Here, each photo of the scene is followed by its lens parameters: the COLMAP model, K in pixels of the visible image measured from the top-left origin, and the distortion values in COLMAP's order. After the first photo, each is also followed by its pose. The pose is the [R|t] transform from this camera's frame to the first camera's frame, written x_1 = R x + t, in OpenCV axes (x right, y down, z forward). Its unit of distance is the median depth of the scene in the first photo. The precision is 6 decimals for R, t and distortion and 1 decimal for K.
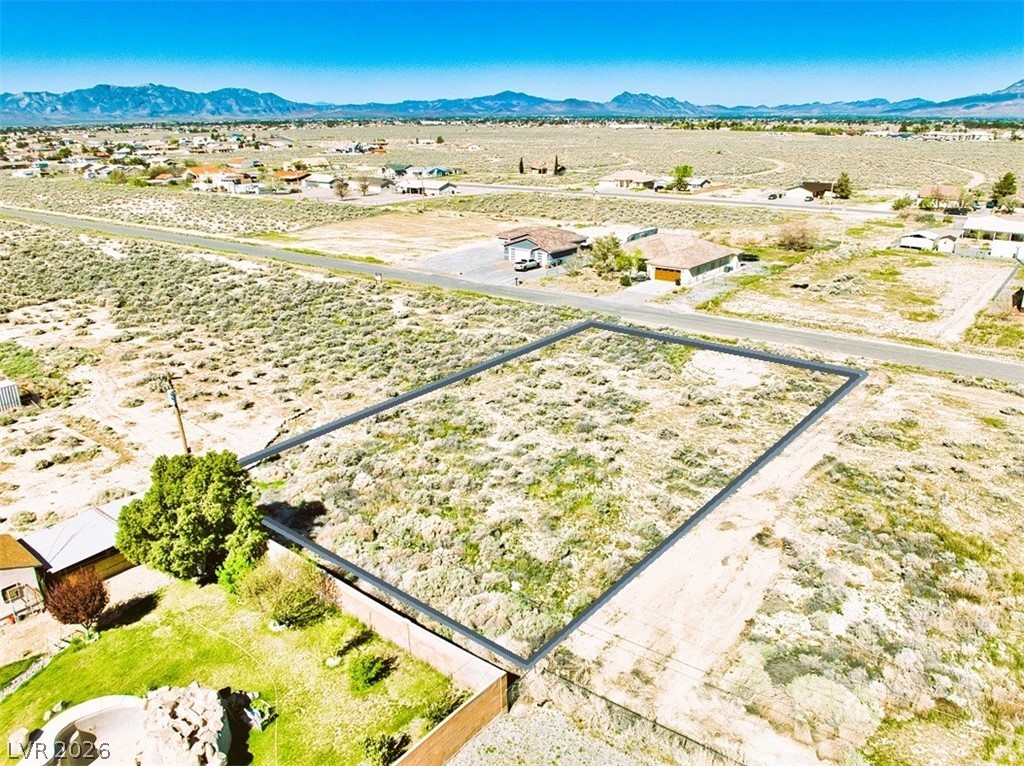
lens RADIAL K [[770.7, 0, 513.1], [0, 770.7, 405.0], [0, 0, 1]] dist [-0.009329, -0.025994]
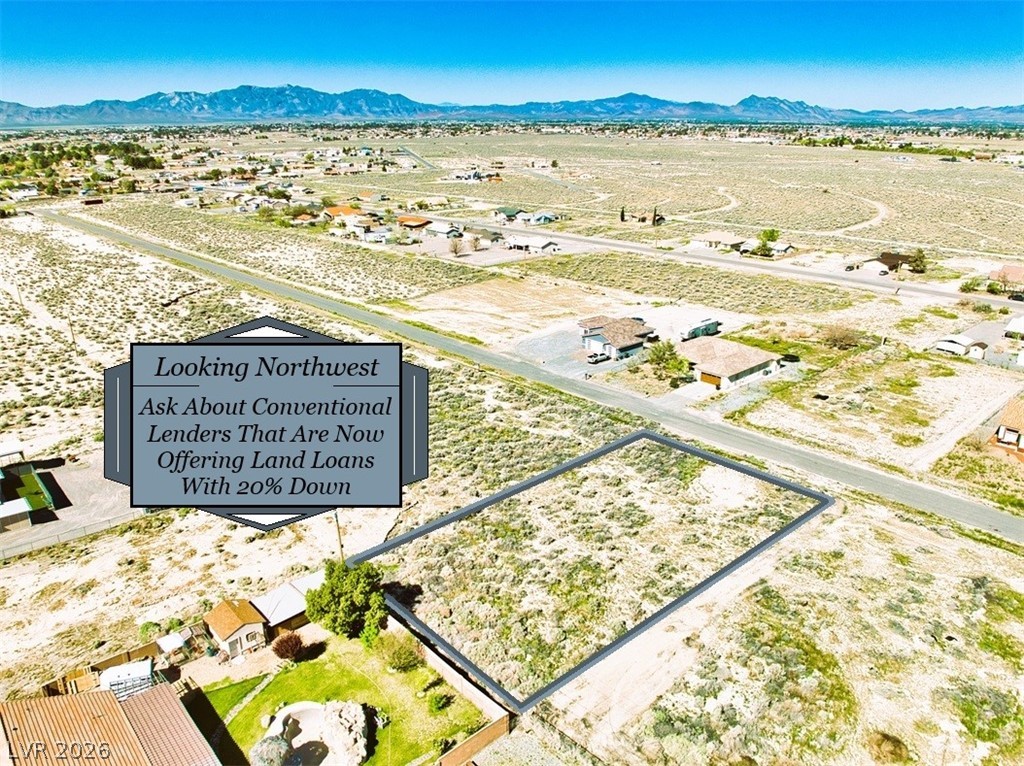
lens RADIAL K [[770.7, 0, 513.1], [0, 770.7, 405.0], [0, 0, 1]] dist [-0.009329, -0.025994]
pose [[0.989055, 0.059110, -0.135187, 0.073516], [-0.058998, 0.998246, 0.004837, -0.144780], [0.135236, 0.003191, 0.990808, -0.303135]]
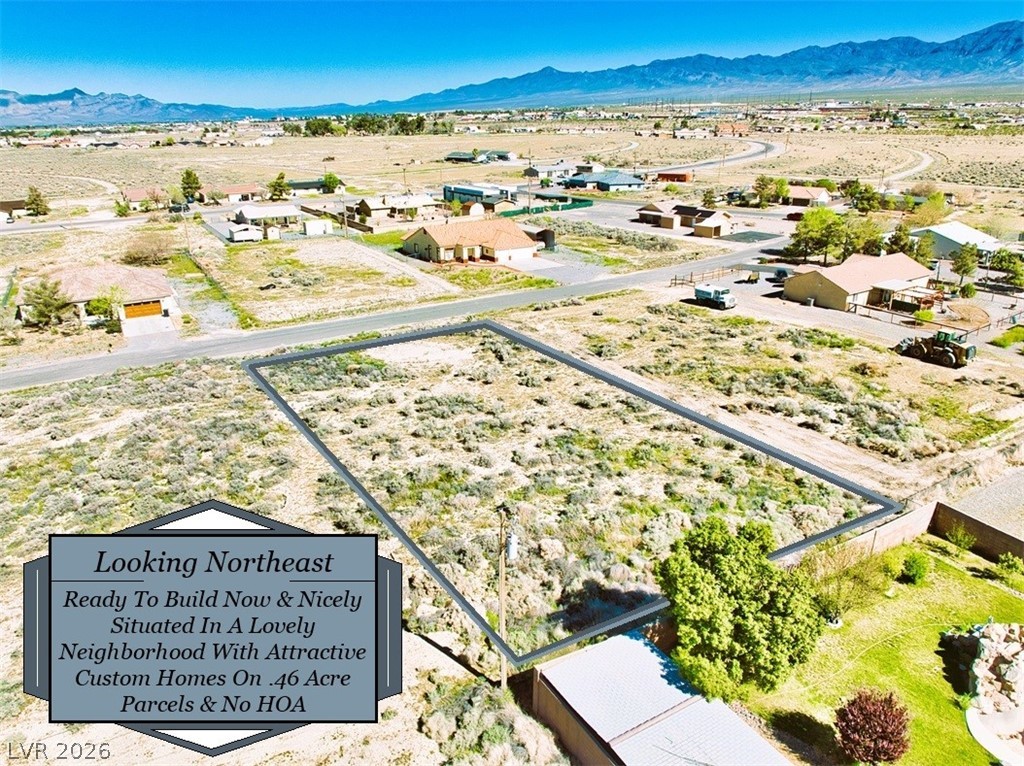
lens RADIAL K [[770.7, 0, 513.1], [0, 770.7, 405.0], [0, 0, 1]] dist [-0.009329, -0.025994]
pose [[0.391548, -0.336129, 0.856567, -0.503939], [0.344022, 0.916859, 0.202531, -0.128719], [-0.853428, 0.215378, 0.474630, 0.337857]]
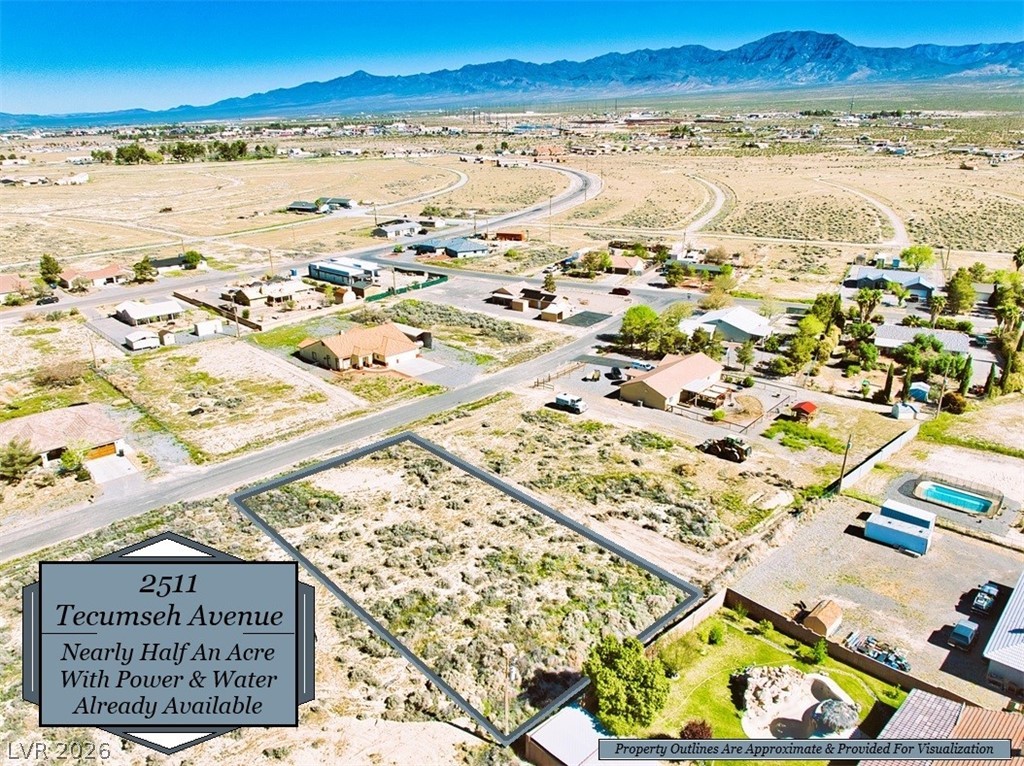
lens RADIAL K [[770.7, 0, 513.1], [0, 770.7, 405.0], [0, 0, 1]] dist [-0.009329, -0.025994]
pose [[0.178264, -0.358541, 0.916335, -0.733738], [0.369649, 0.887443, 0.275325, -0.370732], [-0.911911, 0.289642, 0.290733, 0.263874]]
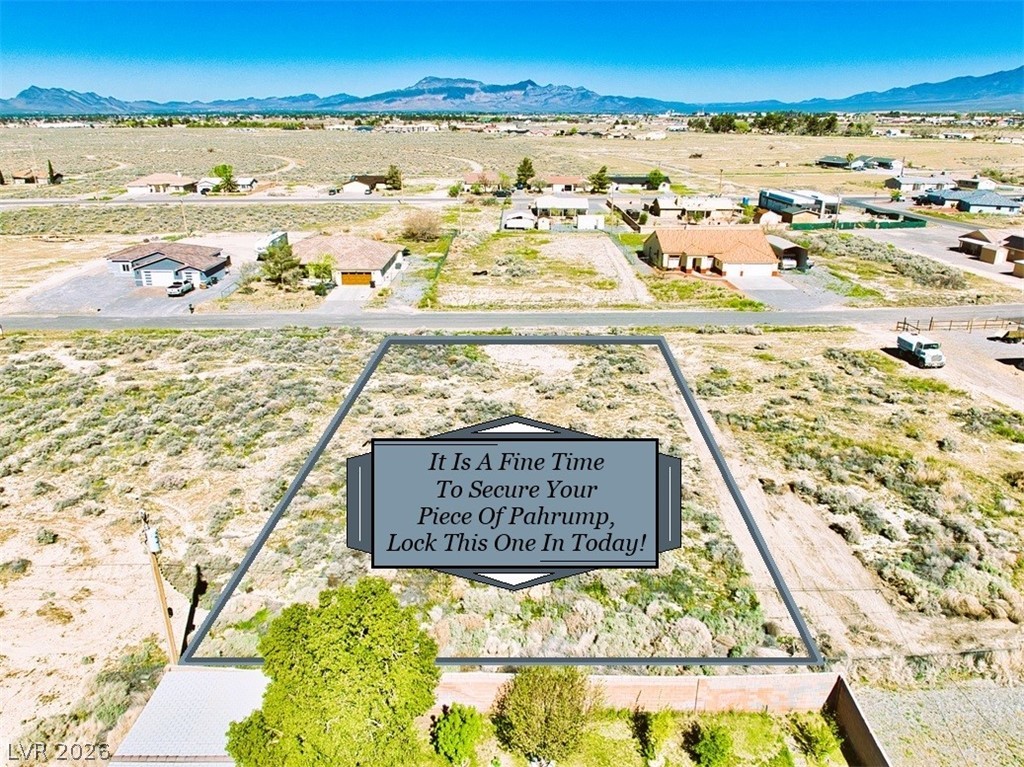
lens RADIAL K [[790.9, 0, 514.8], [0, 790.9, 386.2], [0, 0, 1]] dist [-0.018128, -0.006233]
pose [[0.789492, -0.200262, 0.580170, -0.294462], [0.214468, 0.975696, 0.044943, -0.051900], [-0.575070, 0.088946, 0.813255, 0.137338]]
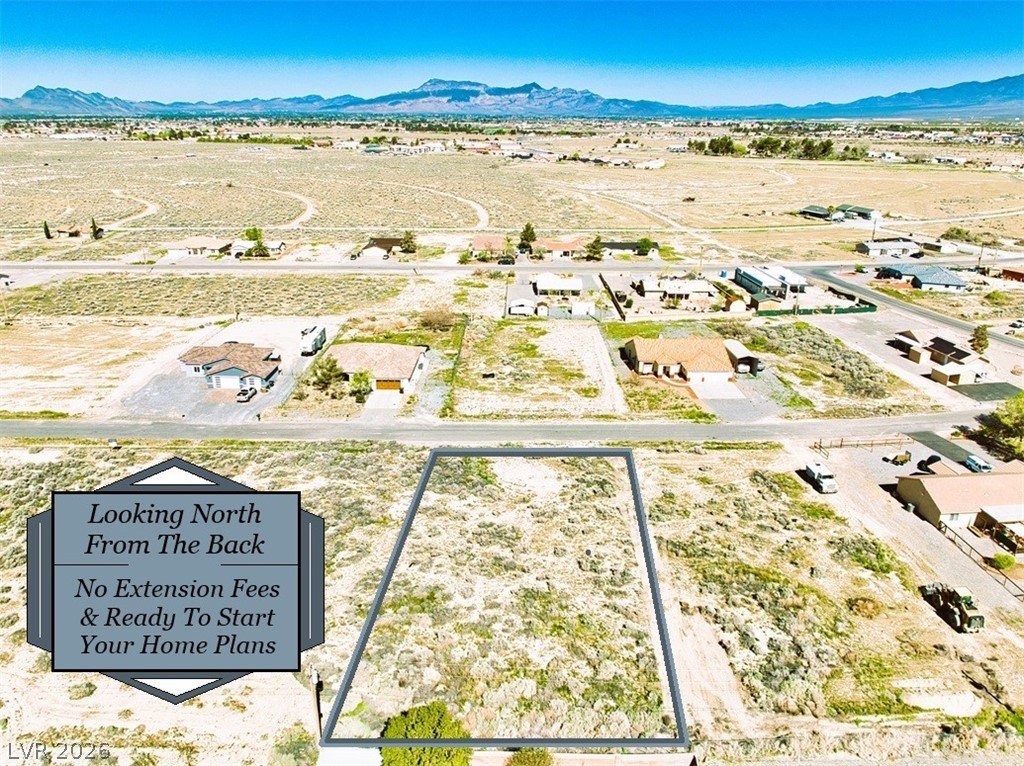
lens RADIAL K [[789.8, 0, 514.2], [0, 789.8, 386.1], [0, 0, 1]] dist [-0.001777, -0.017451]
pose [[0.793092, -0.194185, 0.577319, -0.422971], [0.207911, 0.977199, 0.043070, -0.223117], [-0.572519, 0.085873, 0.815382, -0.104237]]
